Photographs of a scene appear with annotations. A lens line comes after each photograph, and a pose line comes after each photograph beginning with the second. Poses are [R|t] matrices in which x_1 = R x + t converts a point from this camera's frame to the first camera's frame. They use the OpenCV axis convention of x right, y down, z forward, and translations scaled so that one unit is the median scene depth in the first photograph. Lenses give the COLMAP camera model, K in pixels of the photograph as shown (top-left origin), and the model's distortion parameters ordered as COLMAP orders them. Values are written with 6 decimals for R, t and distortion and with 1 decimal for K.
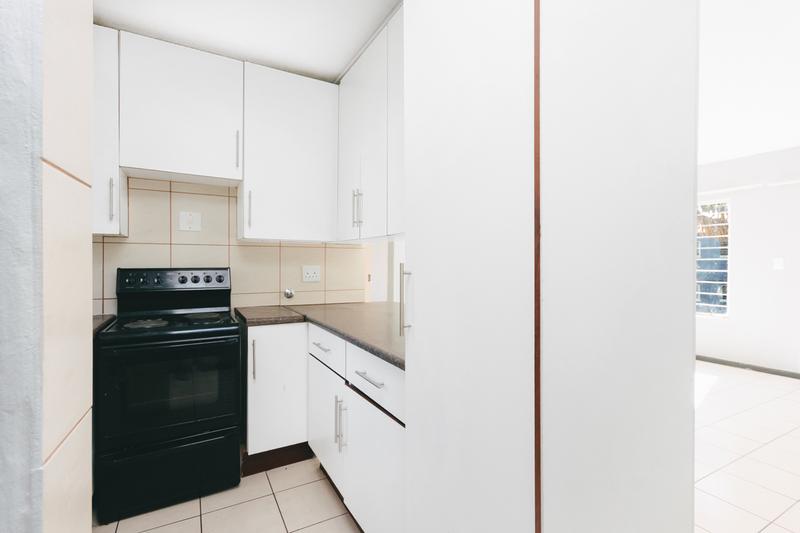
lens RADIAL K [[376.2, 0, 405.6], [0, 376.2, 267.6], [0, 0, 1]] dist [0.010493, -0.000026]
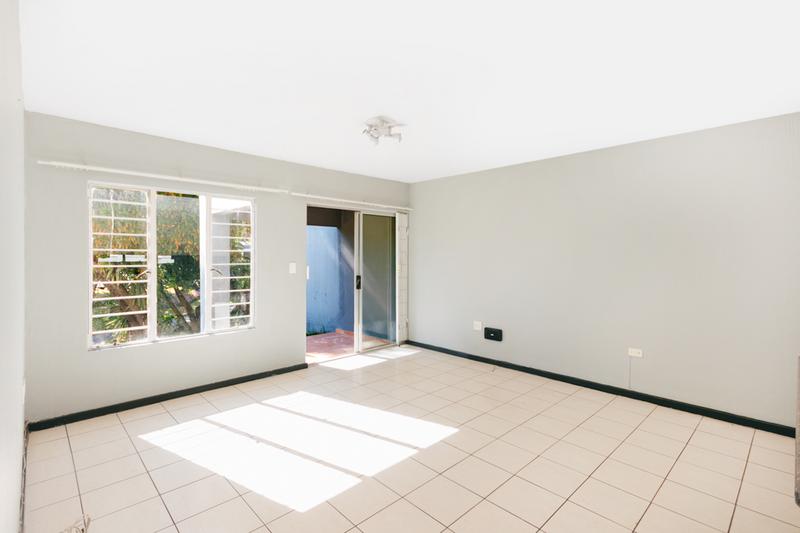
lens RADIAL K [[374.7, 0, 404.9], [0, 374.7, 269.6], [0, 0, 1]] dist [-0.001073, -0.000057]
pose [[-0.241691, -0.041017, 0.969486, -0.232688], [0.002756, 0.999073, 0.042956, -0.096520], [-0.970349, 0.013054, -0.241354, 1.790550]]
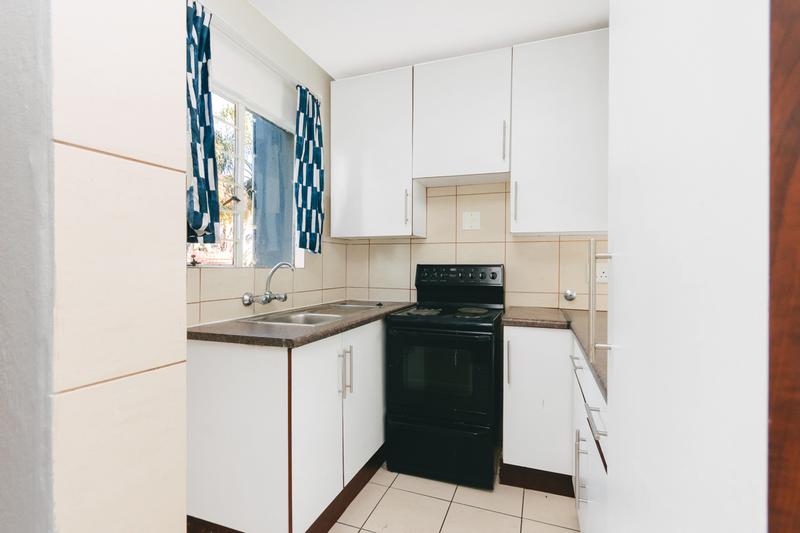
lens RADIAL K [[374.7, 0, 404.9], [0, 374.7, 269.6], [0, 0, 1]] dist [-0.001073, -0.000057]
pose [[0.647945, 0.009626, -0.761626, 0.116744], [-0.015123, 0.999886, -0.000229, 0.018471], [0.761537, 0.011666, 0.648017, 0.185849]]
